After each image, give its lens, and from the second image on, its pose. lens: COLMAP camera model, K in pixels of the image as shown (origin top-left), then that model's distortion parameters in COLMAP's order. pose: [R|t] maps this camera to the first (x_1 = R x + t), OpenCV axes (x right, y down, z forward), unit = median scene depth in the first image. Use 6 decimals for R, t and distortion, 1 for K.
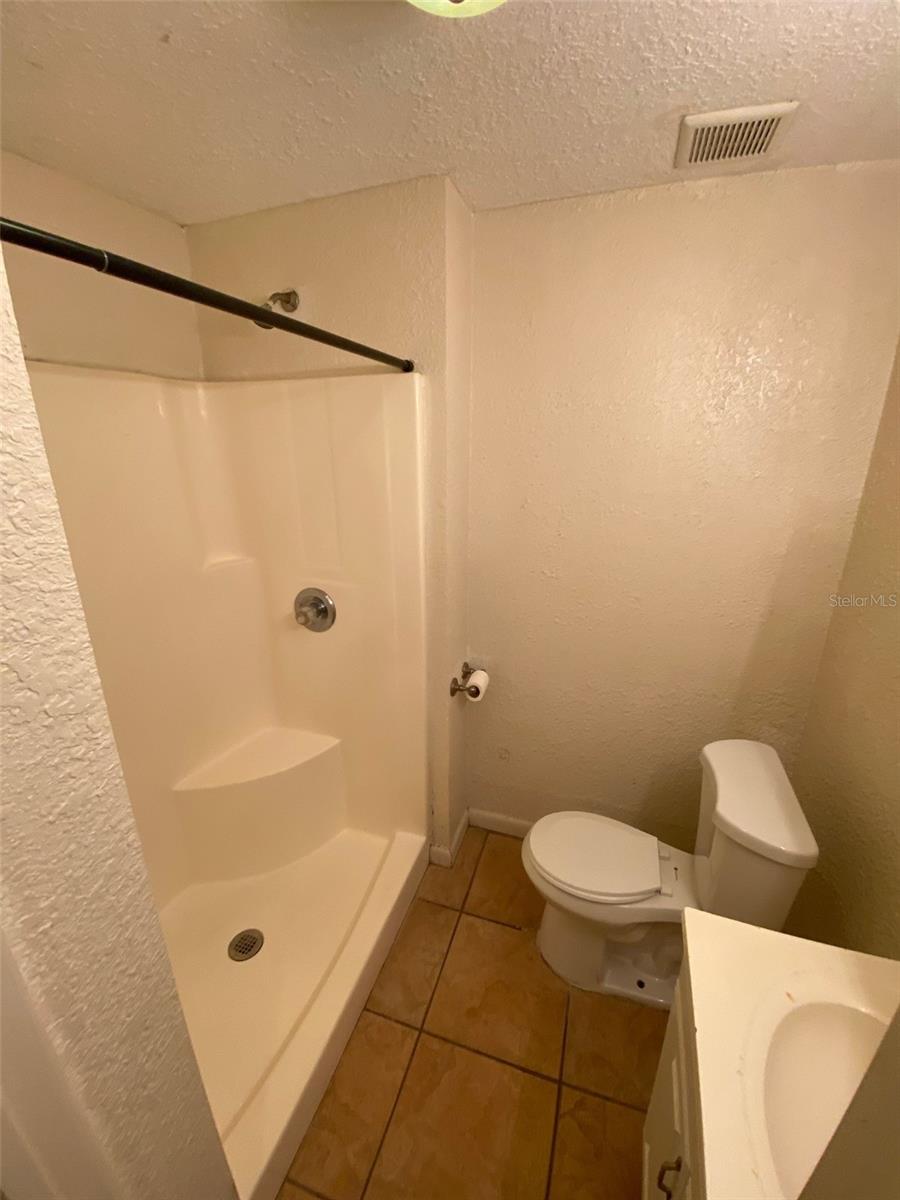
lens RADIAL K [[485.0, 0, 448.7], [0, 485.0, 597.4], [0, 0, 1]] dist [0.012811, -0.017528]
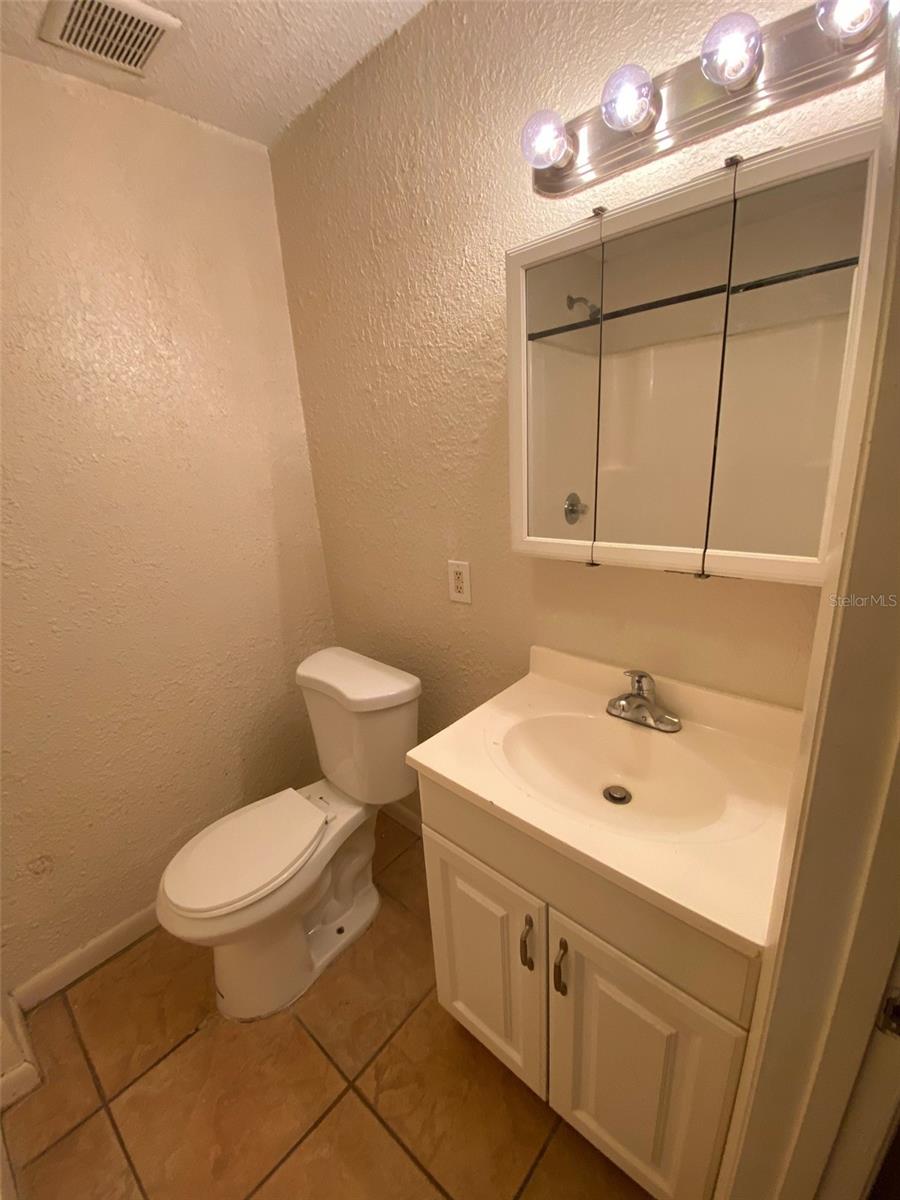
lens RADIAL K [[485.0, 0, 448.7], [0, 485.0, 597.4], [0, 0, 1]] dist [0.012811, -0.017528]
pose [[0.393056, -0.278926, 0.876189, -0.202491], [0.343796, 0.928352, 0.141305, 0.134310], [-0.852825, 0.245690, 0.460788, 0.232938]]
